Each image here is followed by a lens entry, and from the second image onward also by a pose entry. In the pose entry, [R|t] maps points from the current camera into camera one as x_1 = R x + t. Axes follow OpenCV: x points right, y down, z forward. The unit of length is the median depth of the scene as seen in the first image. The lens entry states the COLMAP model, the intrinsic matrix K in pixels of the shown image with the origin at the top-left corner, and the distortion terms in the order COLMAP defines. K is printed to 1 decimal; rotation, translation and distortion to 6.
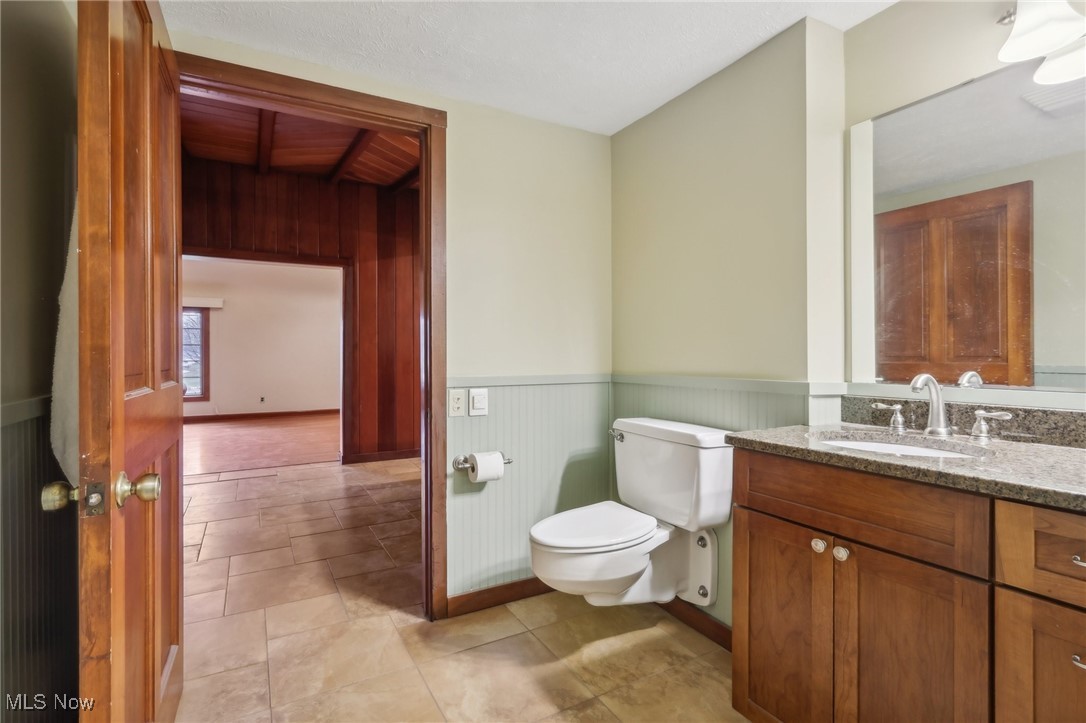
lens RADIAL K [[515.0, 0, 538.8], [0, 515.0, 359.0], [0, 0, 1]] dist [0.001203, 0.000482]
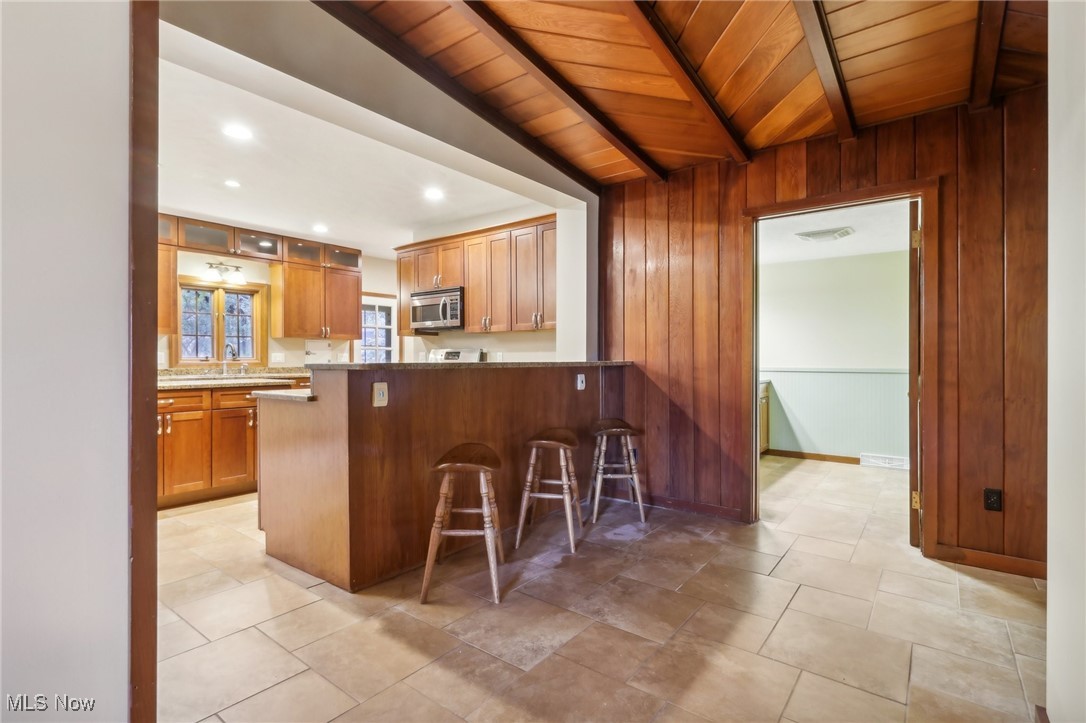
lens RADIAL K [[515.0, 0, 538.8], [0, 515.0, 359.0], [0, 0, 1]] dist [0.001203, 0.000482]
pose [[-0.394794, 0.001647, 0.918768, -1.177576], [0.003396, 0.999994, -0.000333, -0.006715], [-0.918763, 0.002988, -0.394797, 1.859362]]
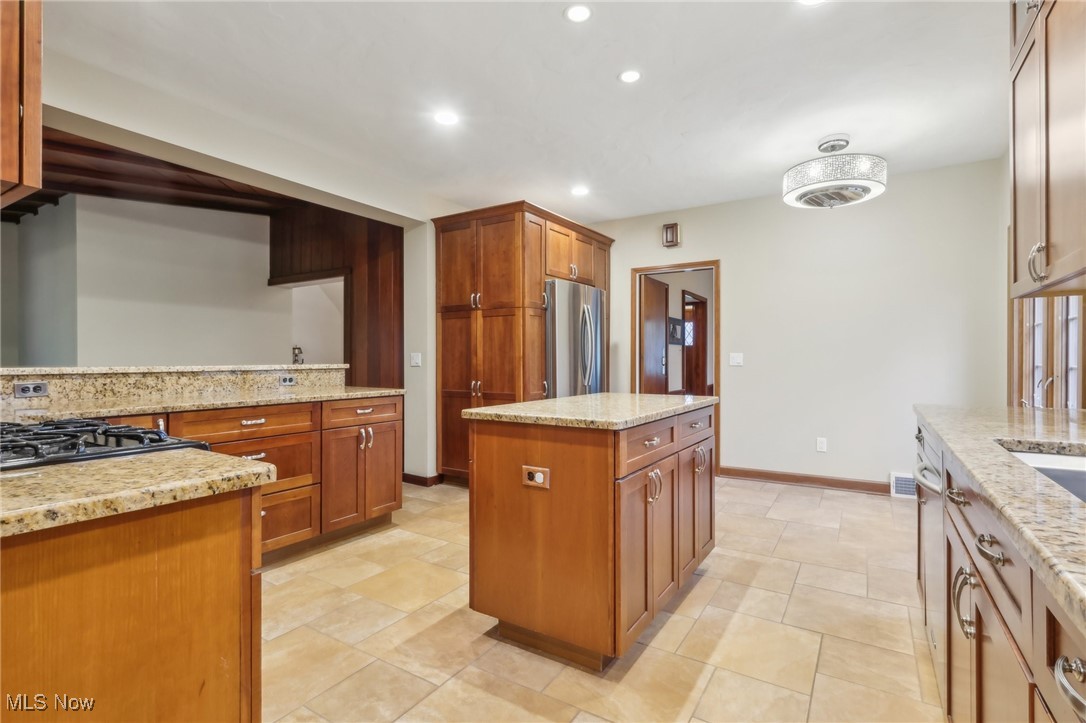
lens RADIAL K [[523.2, 0, 538.9], [0, 523.2, 360.7], [0, 0, 1]] dist [-0.000050, 0.000524]
pose [[0.484119, 0.004983, -0.874988, 1.388643], [-0.001755, 0.999987, 0.004724, -0.016399], [0.875000, -0.000752, 0.484122, 1.645597]]
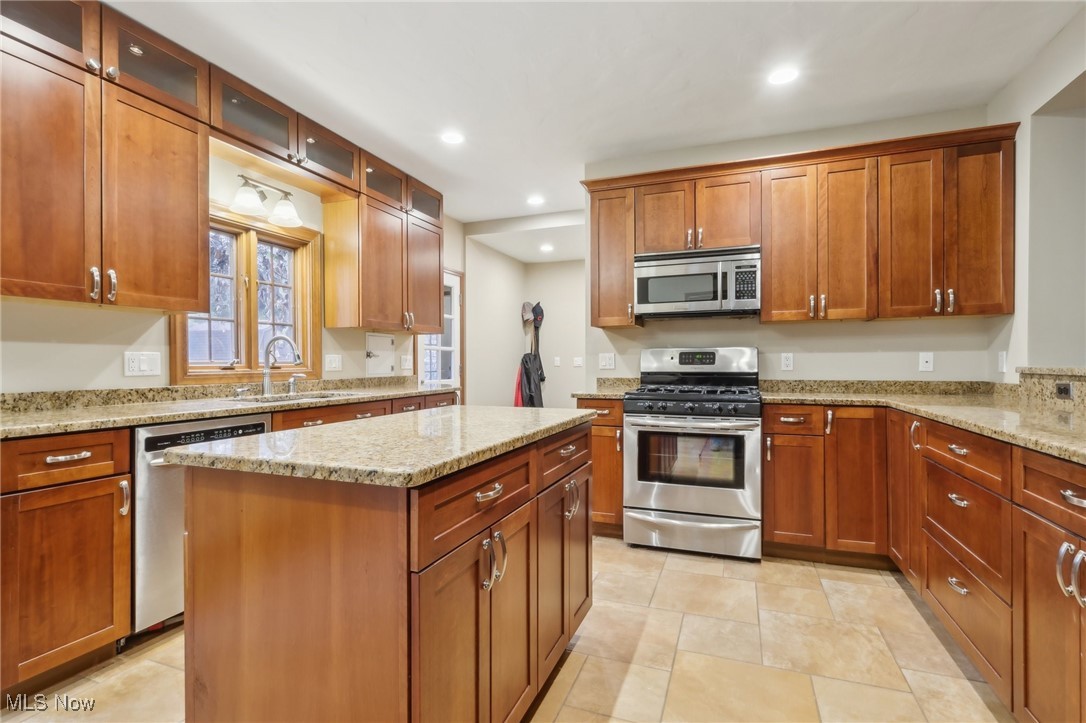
lens RADIAL K [[523.2, 0, 538.9], [0, 523.2, 360.7], [0, 0, 1]] dist [-0.000050, 0.000524]
pose [[-0.644182, 0.009209, 0.764817, 0.091134], [0.006732, 0.999957, -0.006371, -0.010291], [-0.764843, 0.001044, -0.644216, 2.509479]]
